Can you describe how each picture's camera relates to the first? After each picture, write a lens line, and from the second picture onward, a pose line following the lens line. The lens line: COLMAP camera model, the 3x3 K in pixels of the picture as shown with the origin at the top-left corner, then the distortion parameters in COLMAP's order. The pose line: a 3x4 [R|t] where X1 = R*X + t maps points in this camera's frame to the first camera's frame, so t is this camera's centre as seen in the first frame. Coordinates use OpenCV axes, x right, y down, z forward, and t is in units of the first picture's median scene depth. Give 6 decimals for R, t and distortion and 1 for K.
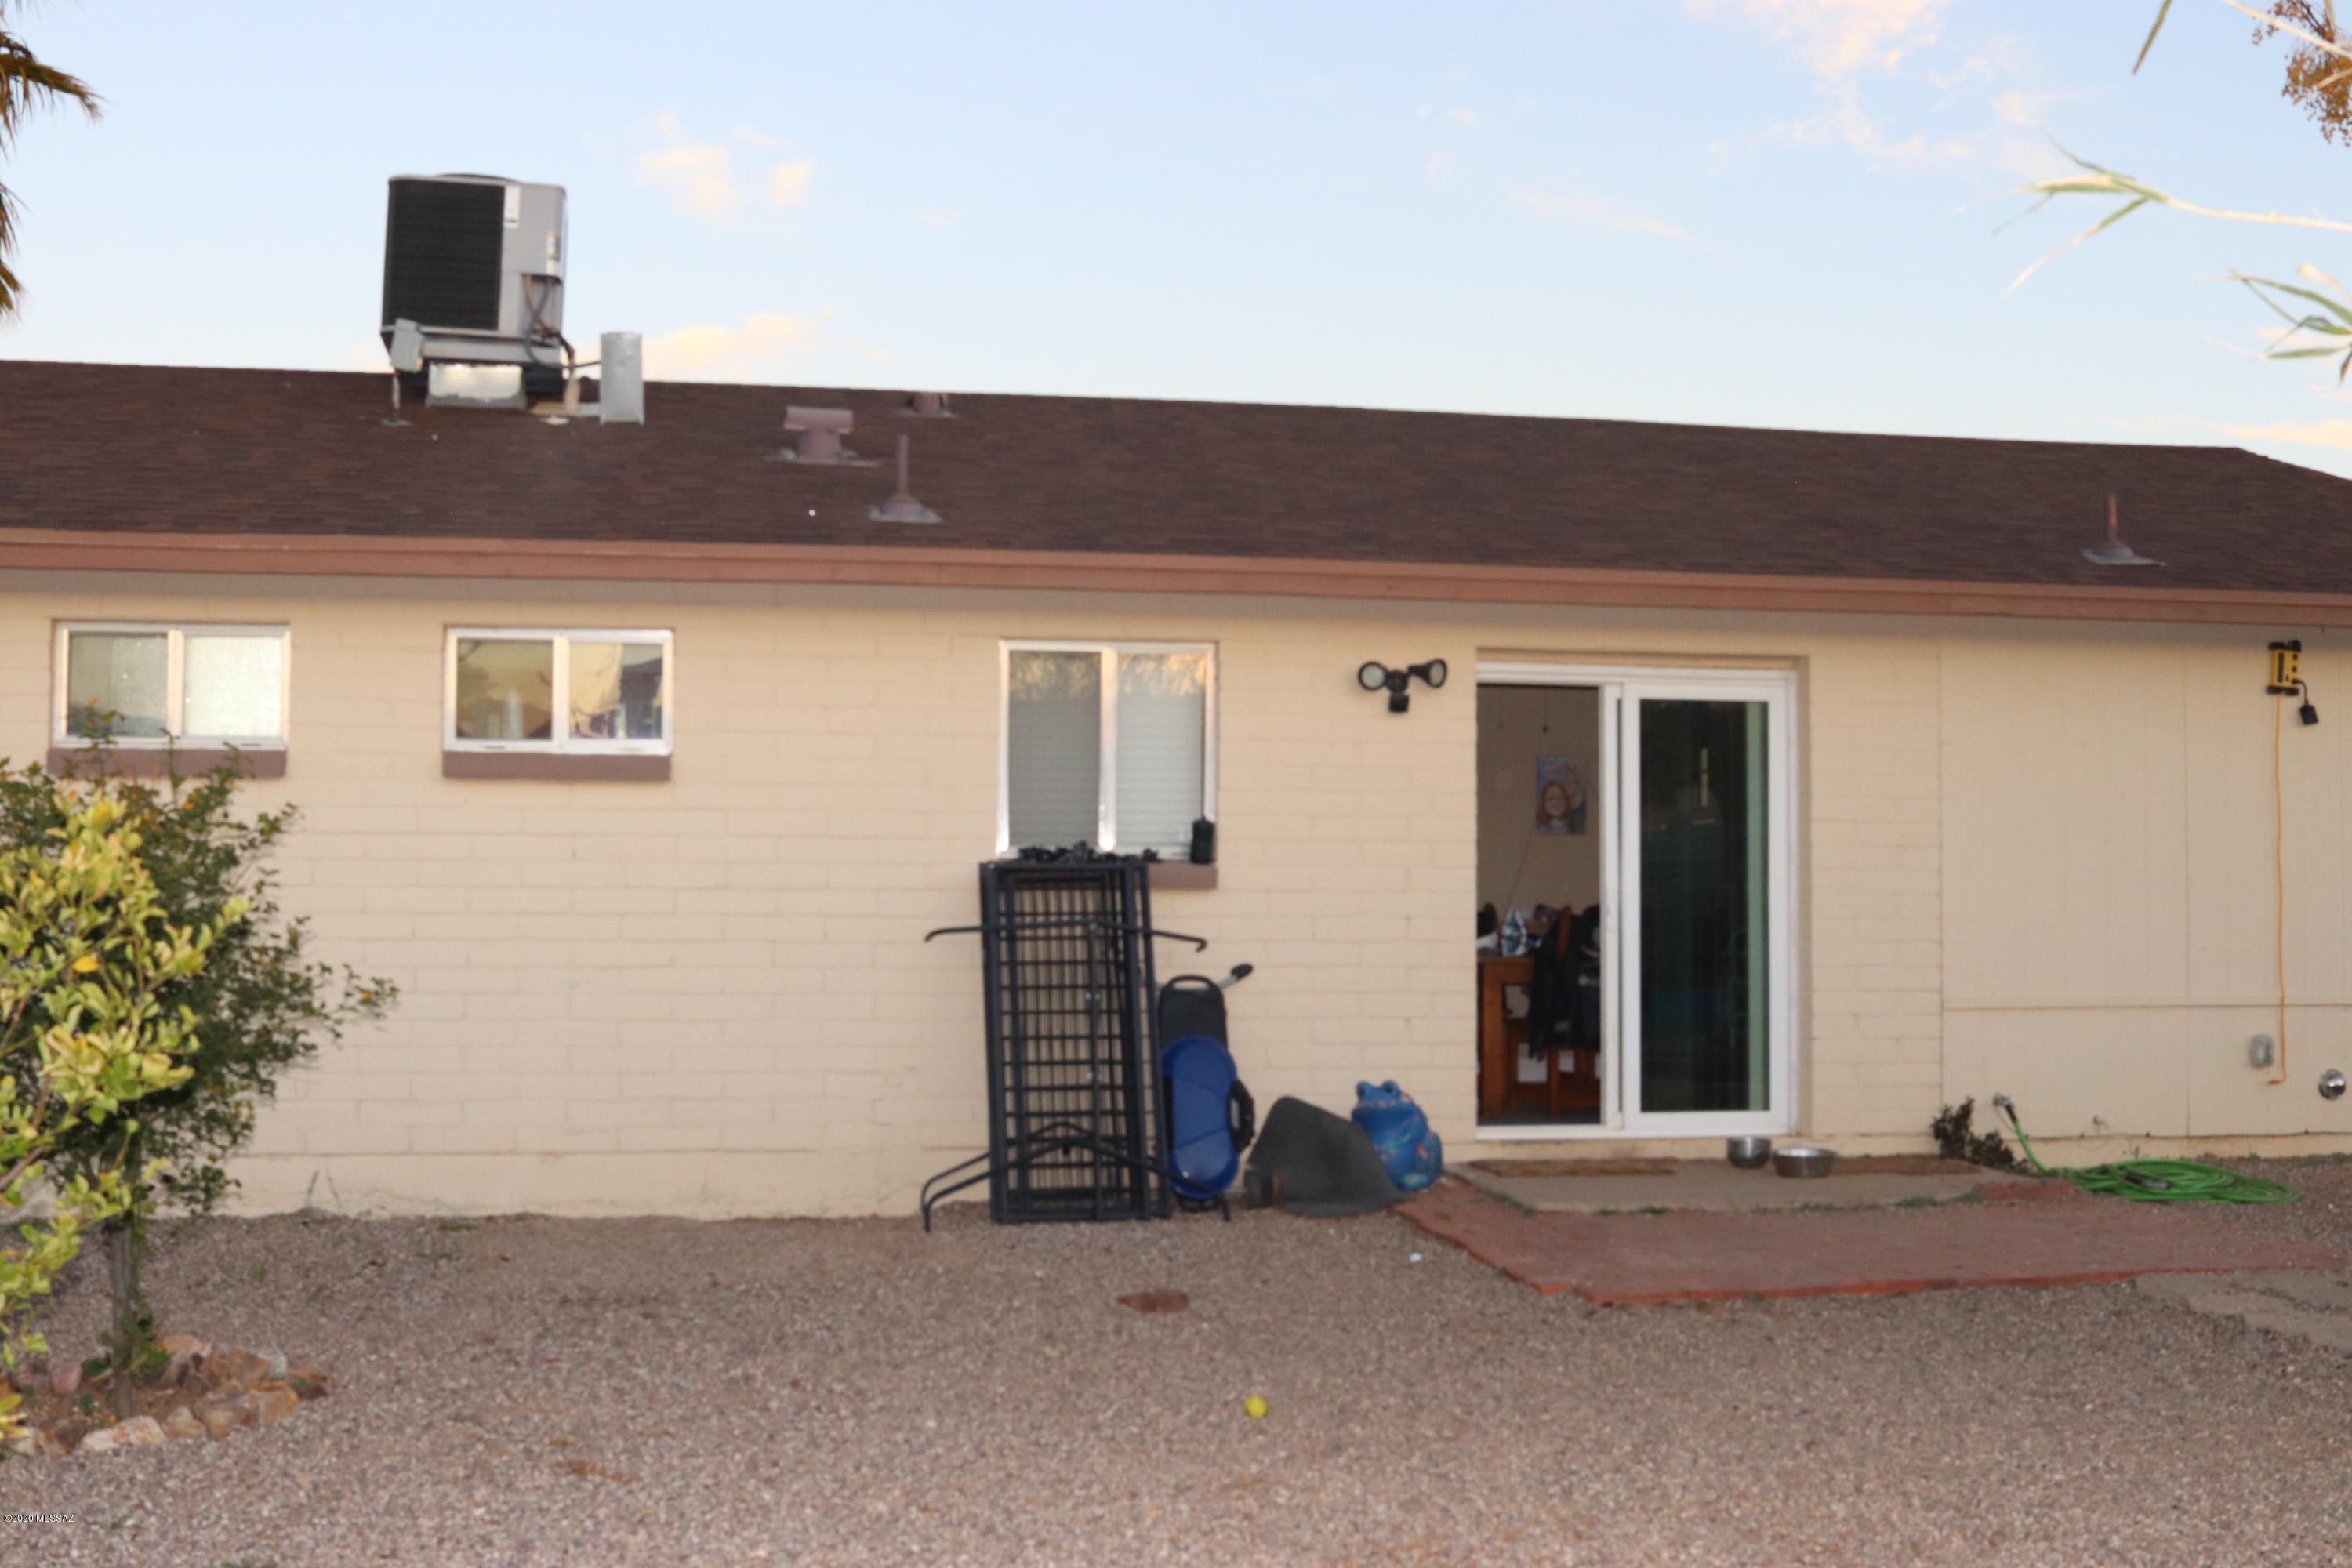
lens RADIAL K [[2757.4, 0, 1176.0], [0, 2757.4, 784.0], [0, 0, 1]] dist [-0.014635, -0.002098]
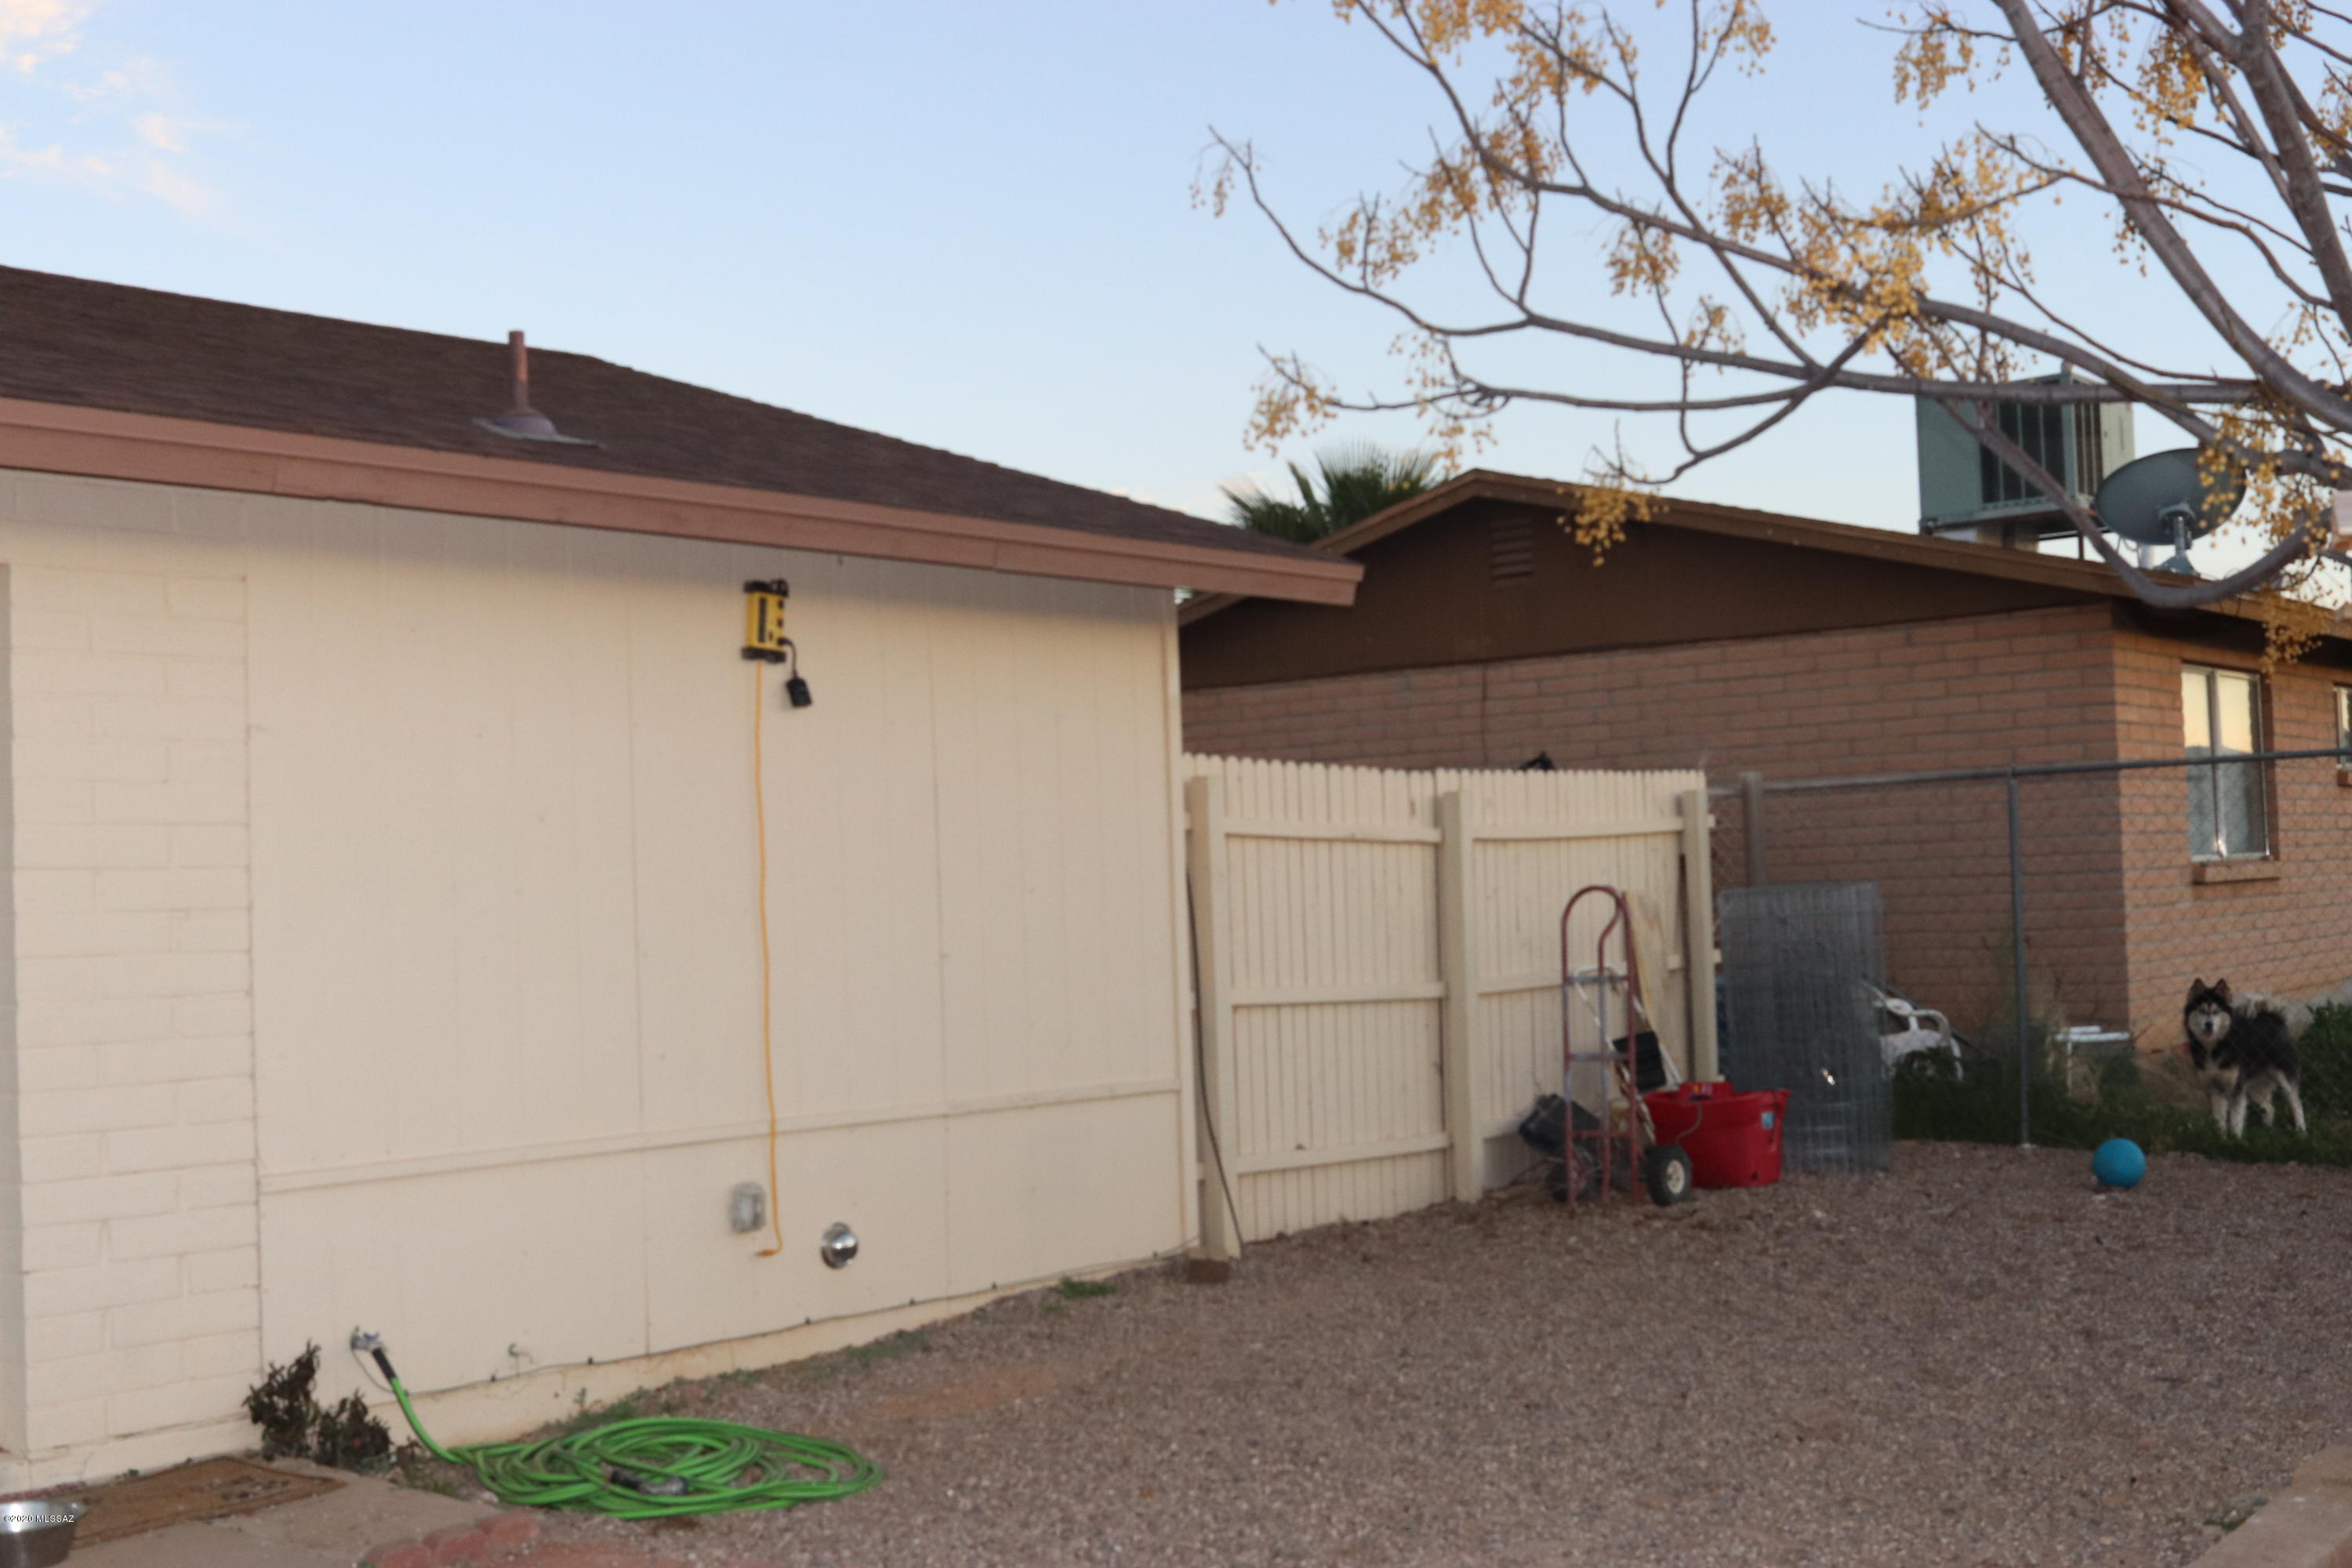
lens RADIAL K [[2757.4, 0, 1176.0], [0, 2757.4, 784.0], [0, 0, 1]] dist [-0.014635, -0.002098]
pose [[0.796947, -0.007727, 0.603999, 0.082924], [0.015265, 0.999856, -0.007351, 0.003310], [-0.603856, 0.015078, 0.796951, 0.419274]]
